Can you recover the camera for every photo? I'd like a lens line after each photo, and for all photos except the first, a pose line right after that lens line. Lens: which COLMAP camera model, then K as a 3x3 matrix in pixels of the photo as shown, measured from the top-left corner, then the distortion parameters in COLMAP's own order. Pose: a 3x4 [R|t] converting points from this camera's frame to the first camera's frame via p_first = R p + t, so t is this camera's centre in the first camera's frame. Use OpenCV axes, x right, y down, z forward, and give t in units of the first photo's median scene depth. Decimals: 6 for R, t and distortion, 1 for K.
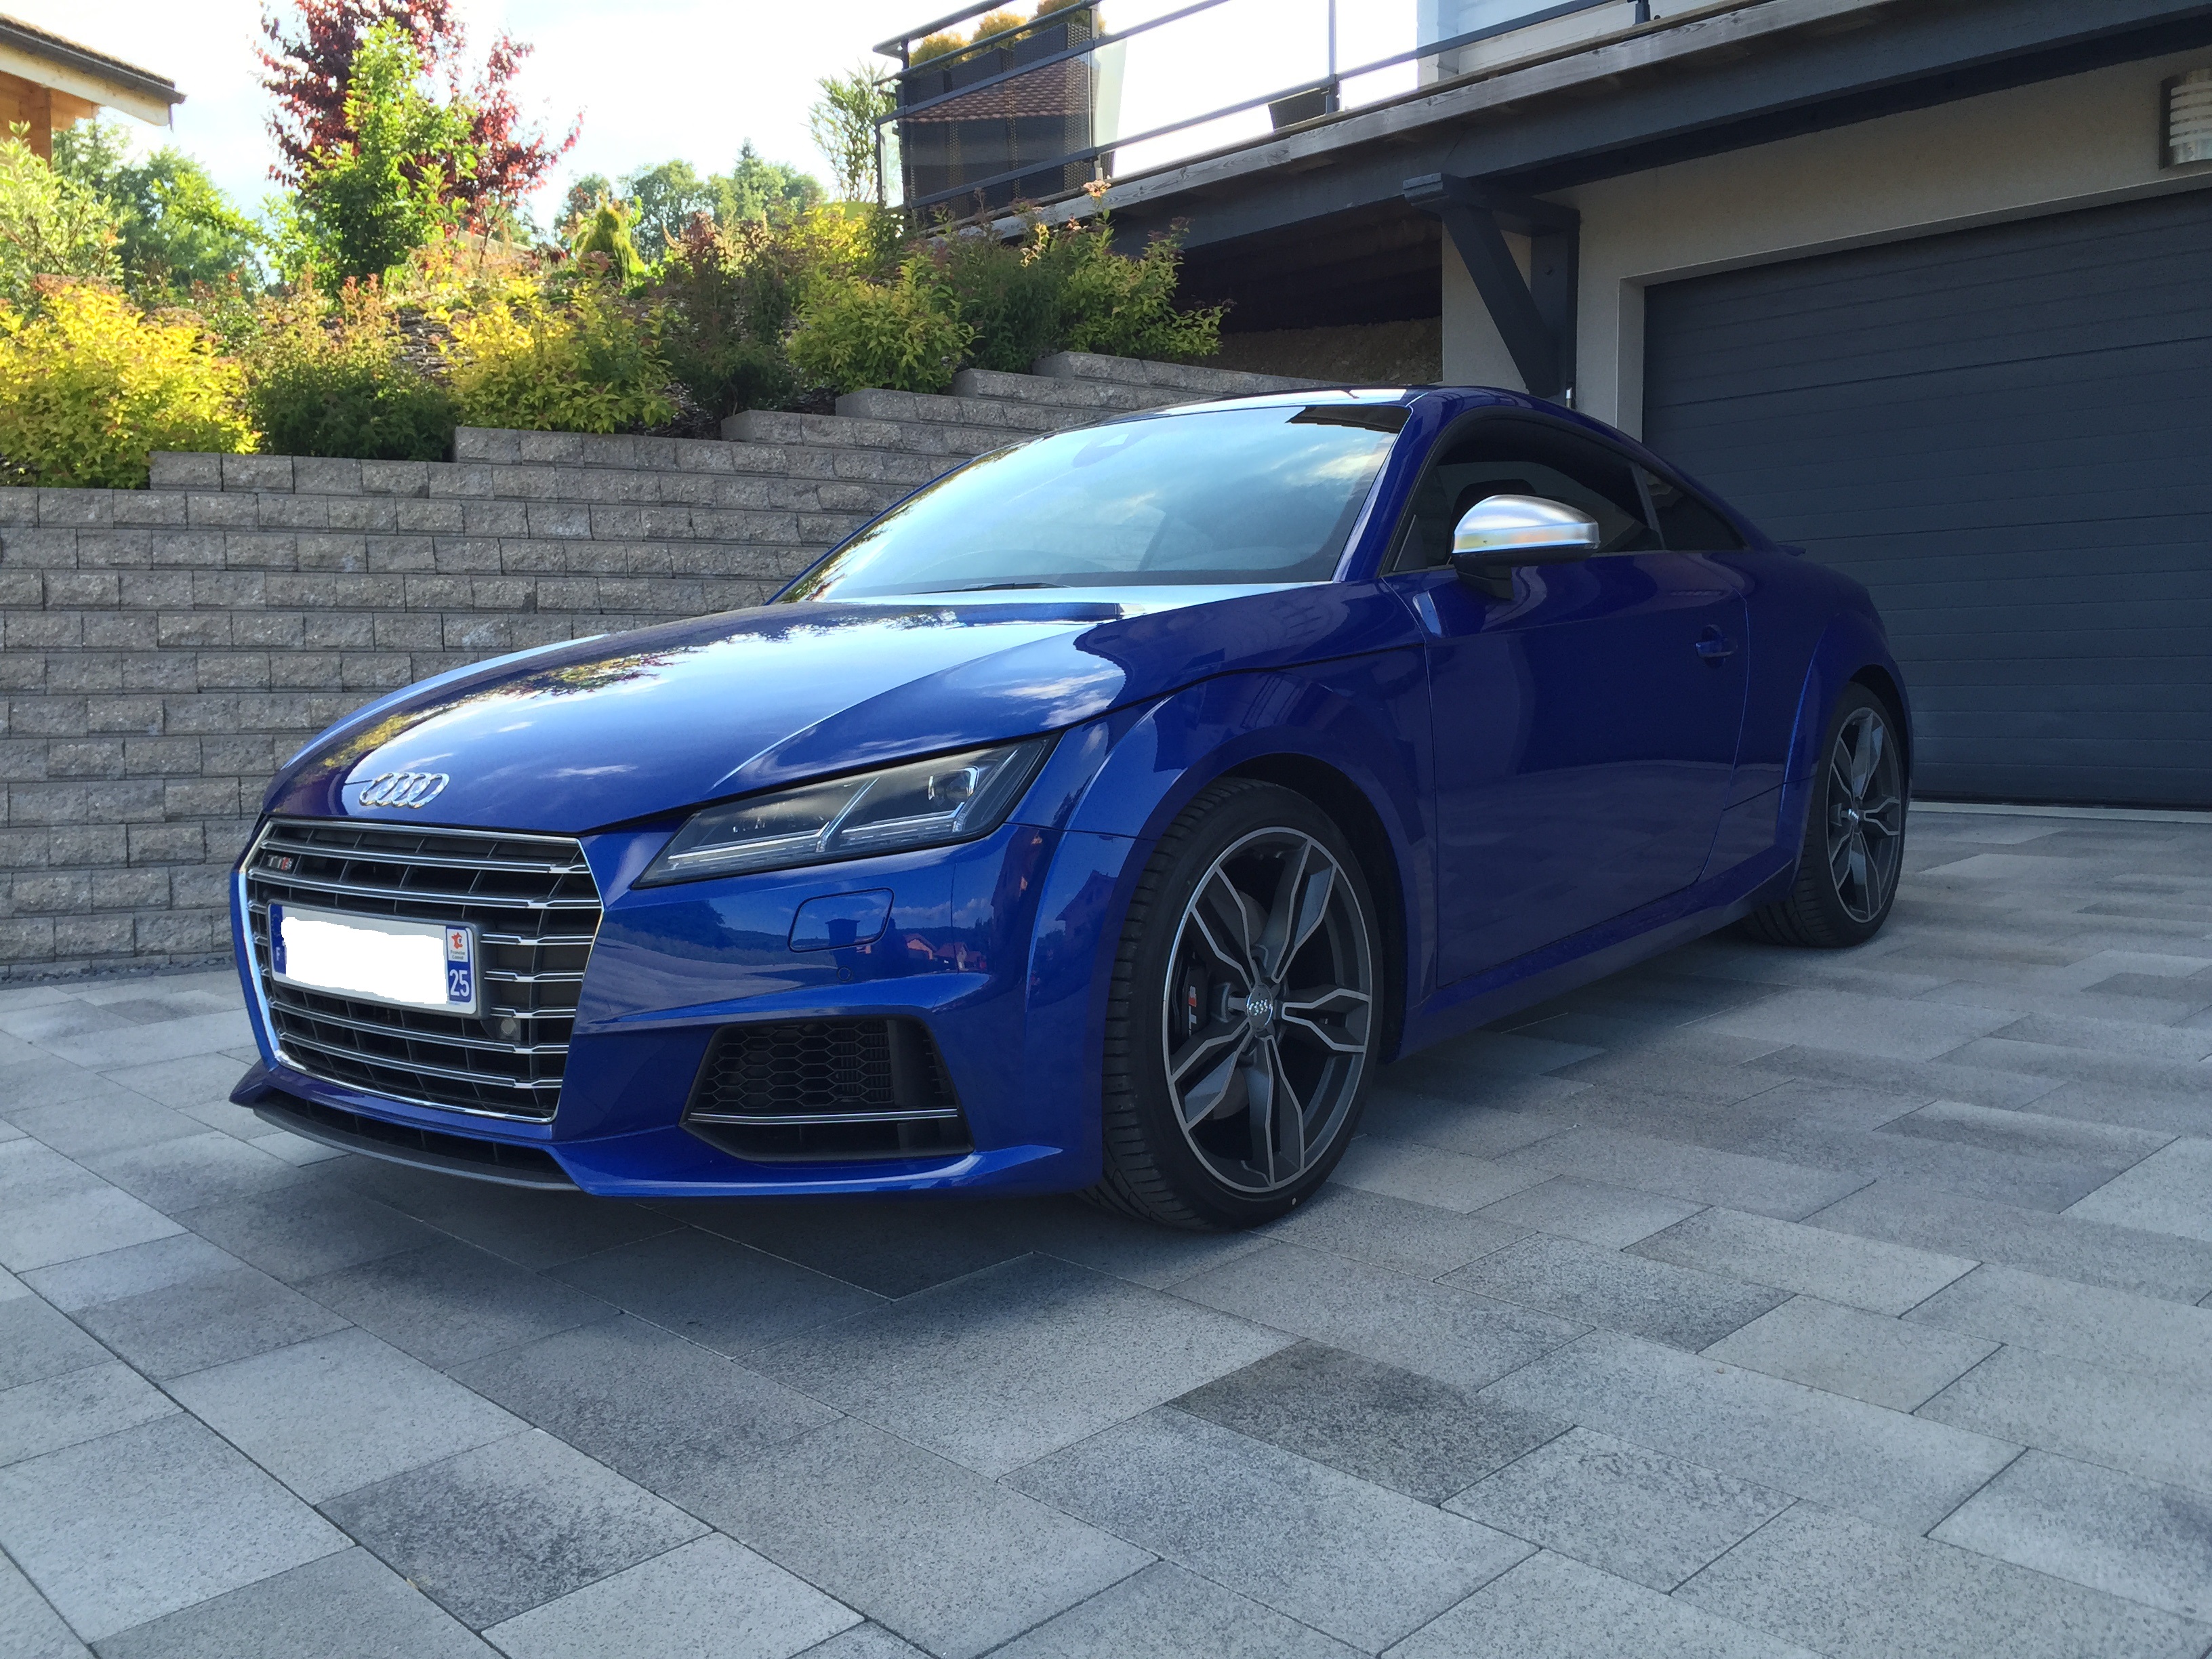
lens RADIAL K [[1893.0, 0, 1116.5], [0, 1893.0, 831.9], [0, 0, 1]] dist [0.085816, -0.123440]
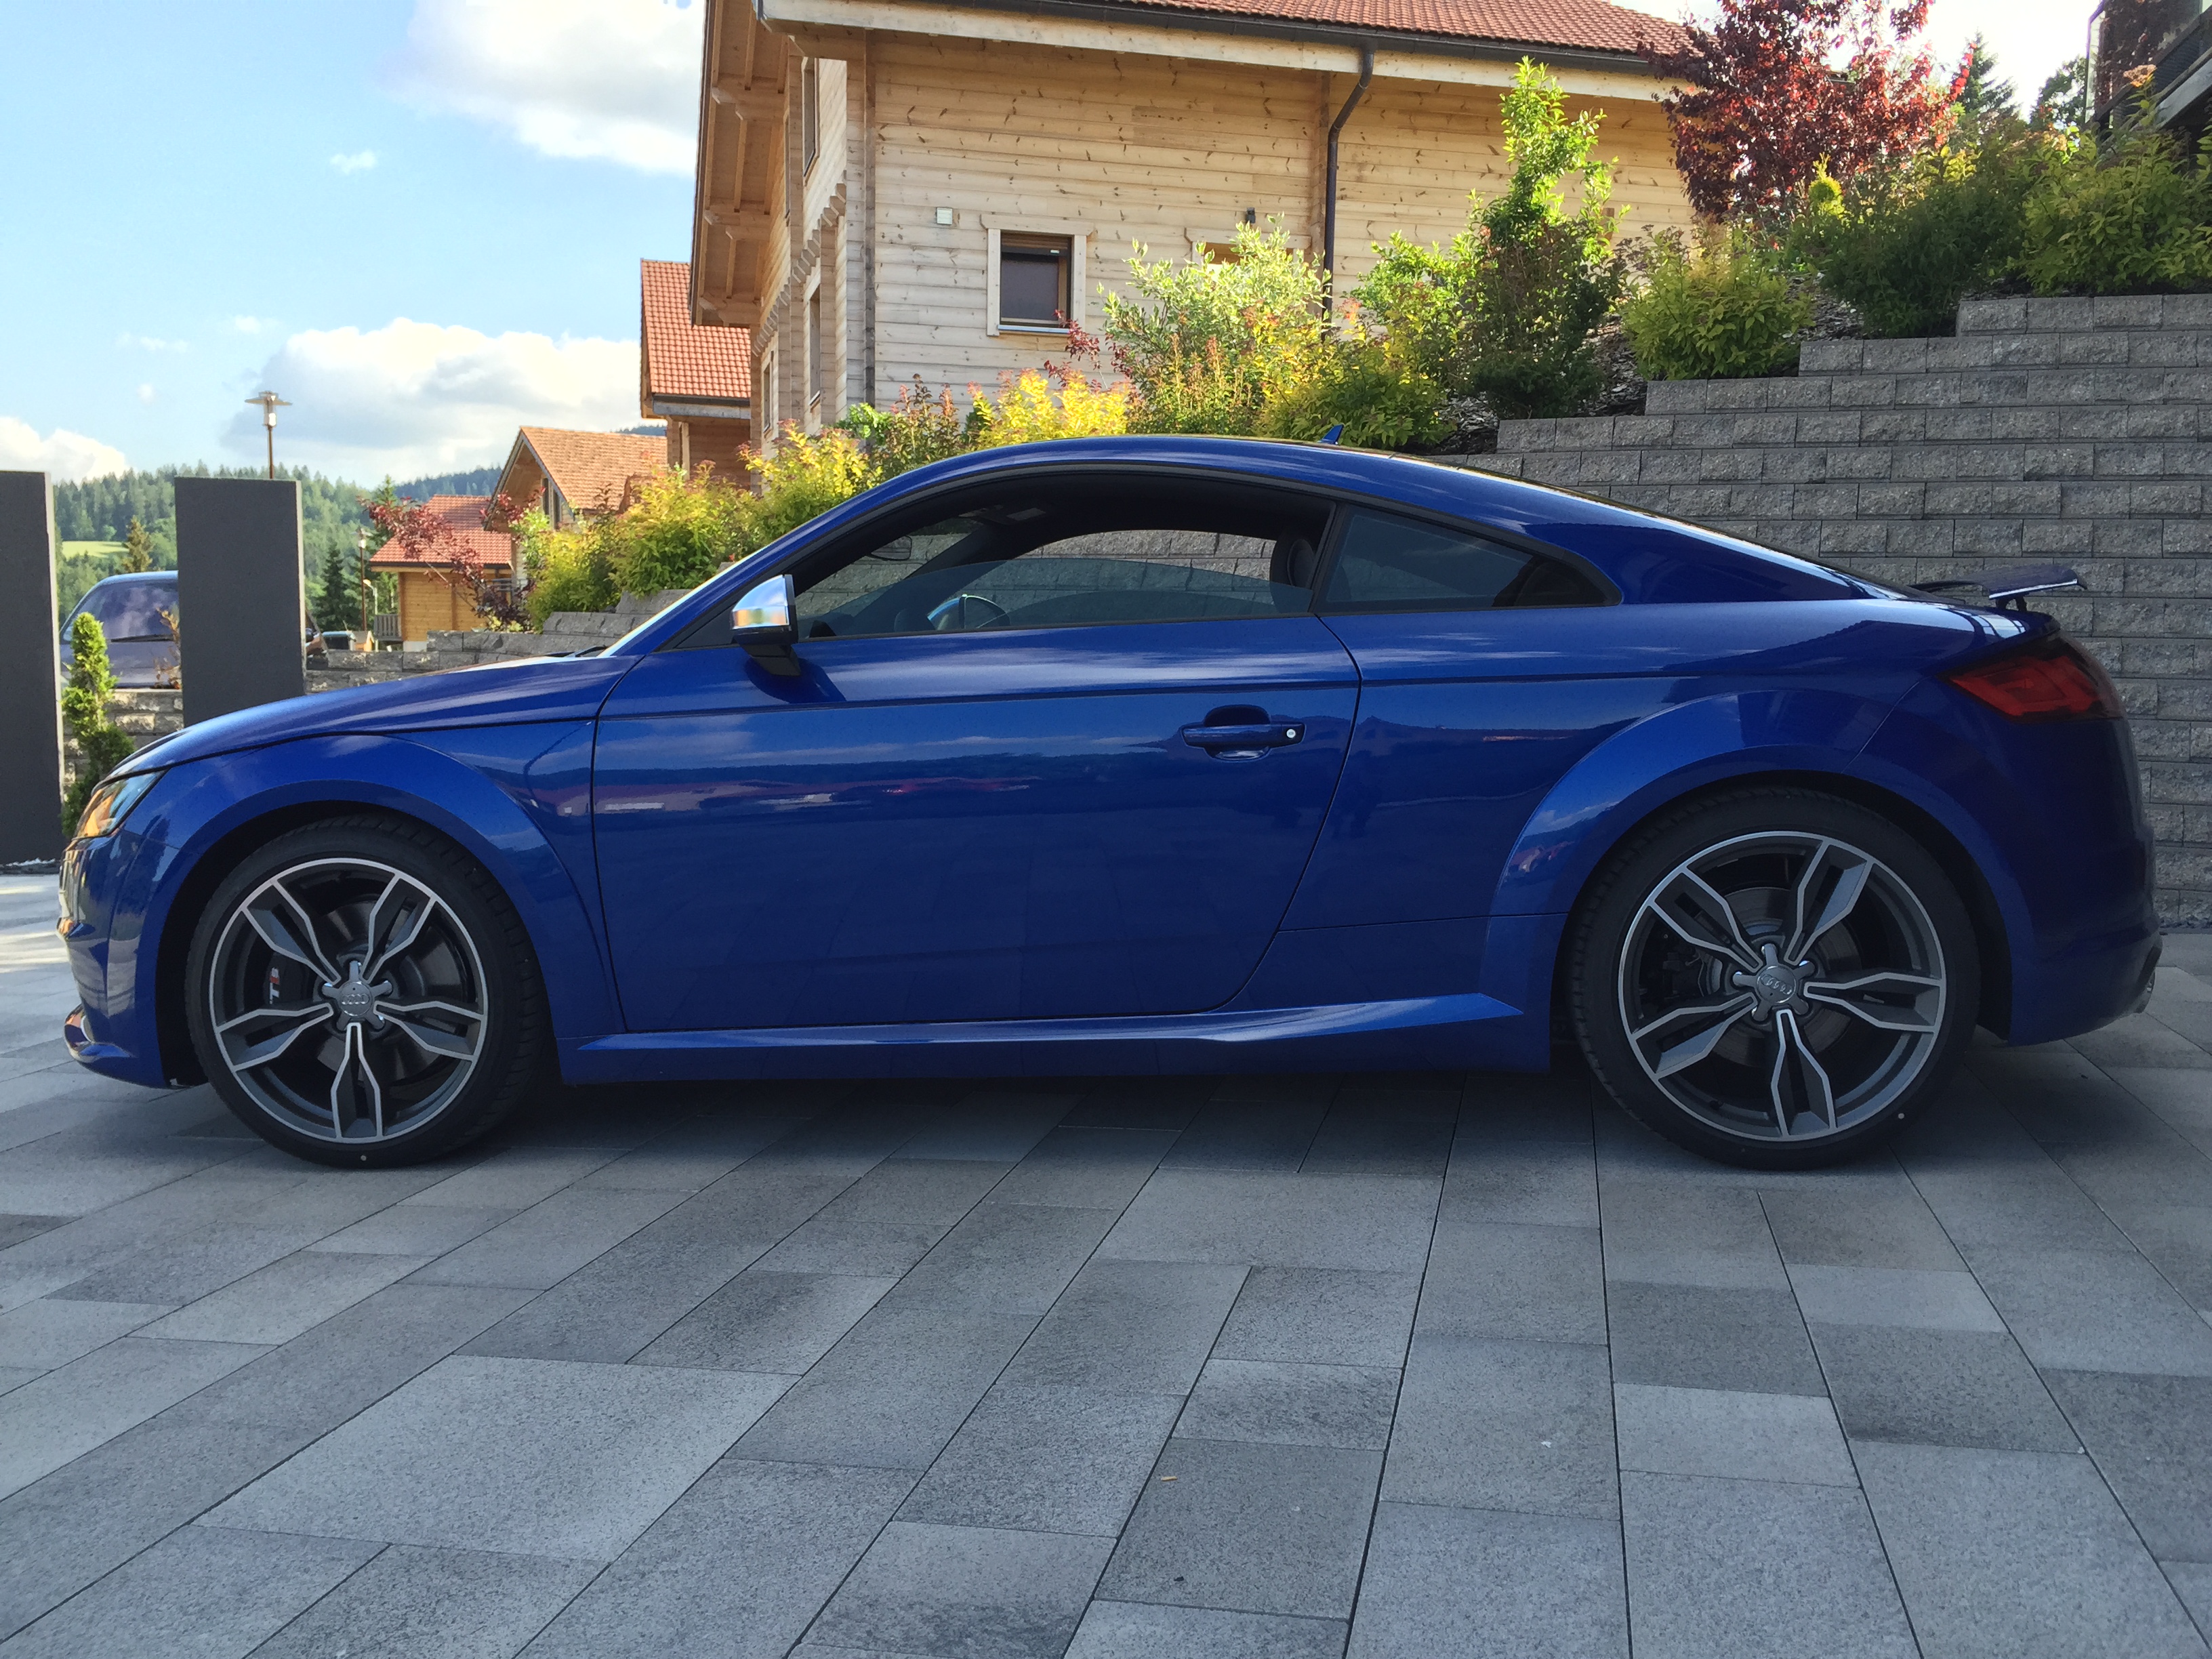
lens RADIAL K [[1893.0, 0, 1116.5], [0, 1893.0, 831.9], [0, 0, 1]] dist [0.085816, -0.123440]
pose [[0.547308, 0.112072, -0.829393, 1.133251], [-0.090203, 0.993120, 0.074672, -0.128698], [0.832056, 0.033945, 0.553652, 0.579145]]
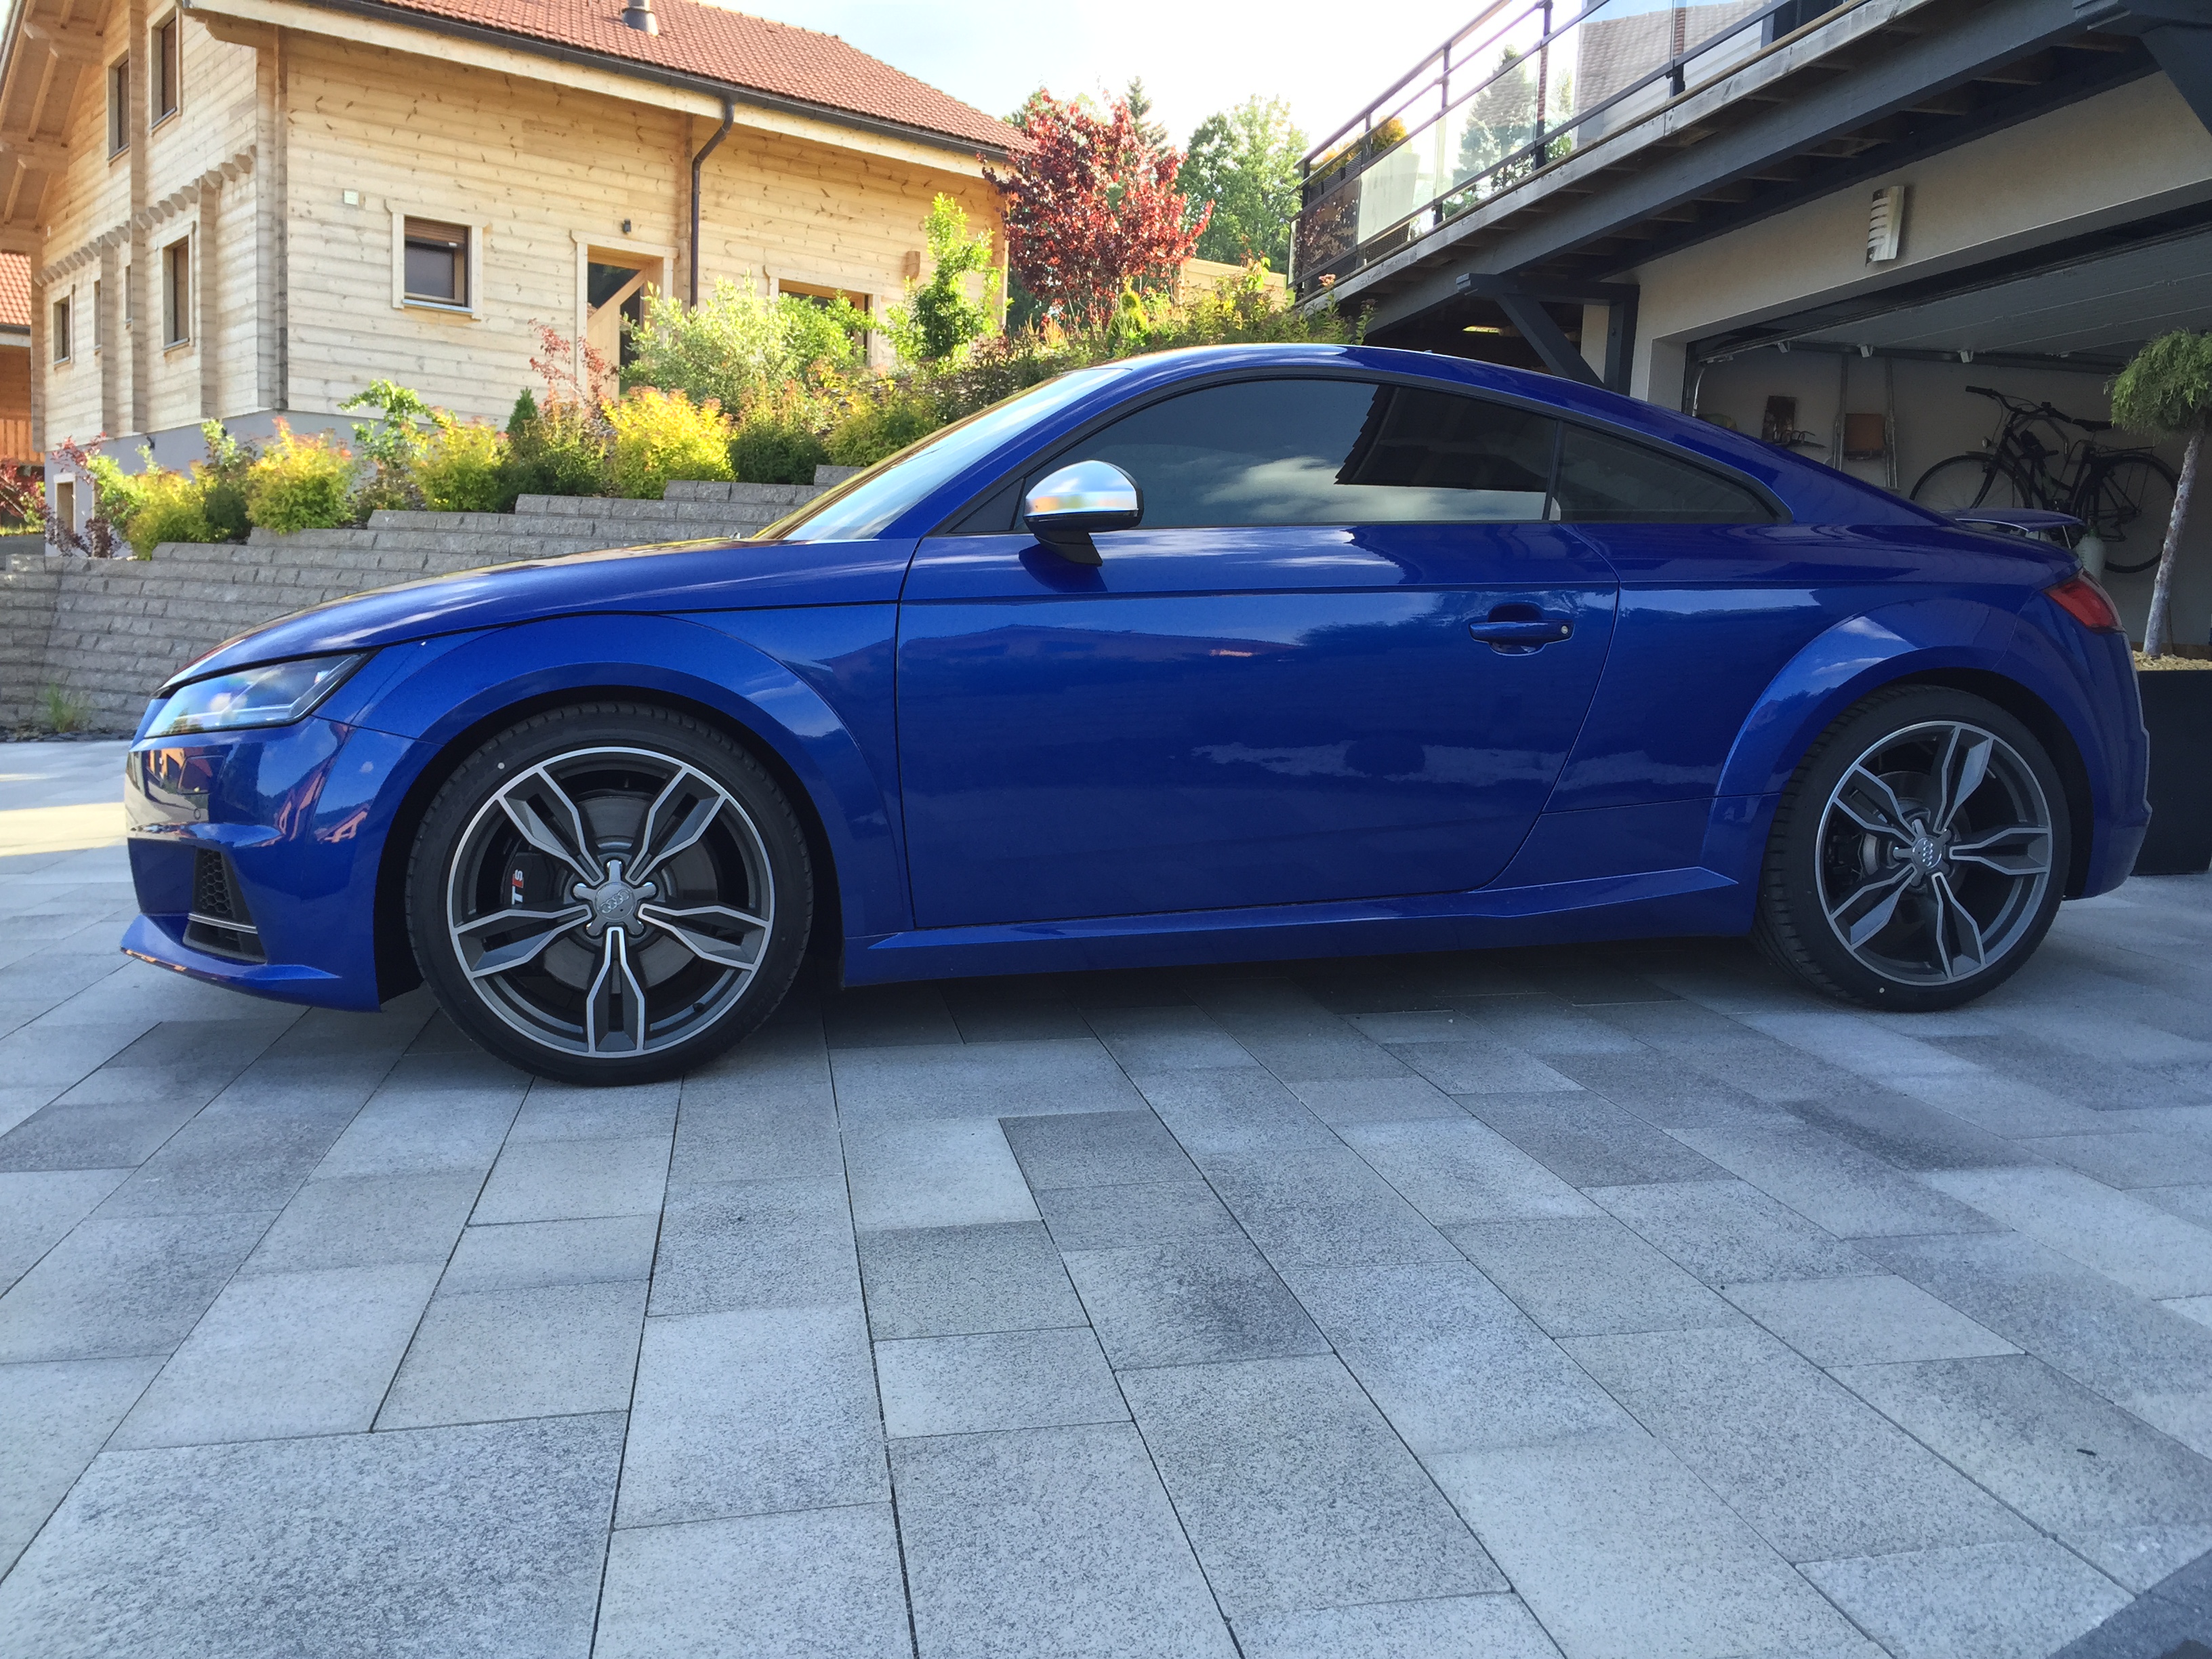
lens RADIAL K [[1893.0, 0, 1116.5], [0, 1893.0, 831.9], [0, 0, 1]] dist [0.085816, -0.123440]
pose [[0.834197, 0.111031, -0.540174, 1.684209], [-0.098552, 0.993769, 0.052072, 0.019094], [0.542589, 0.009797, 0.839941, -0.653954]]
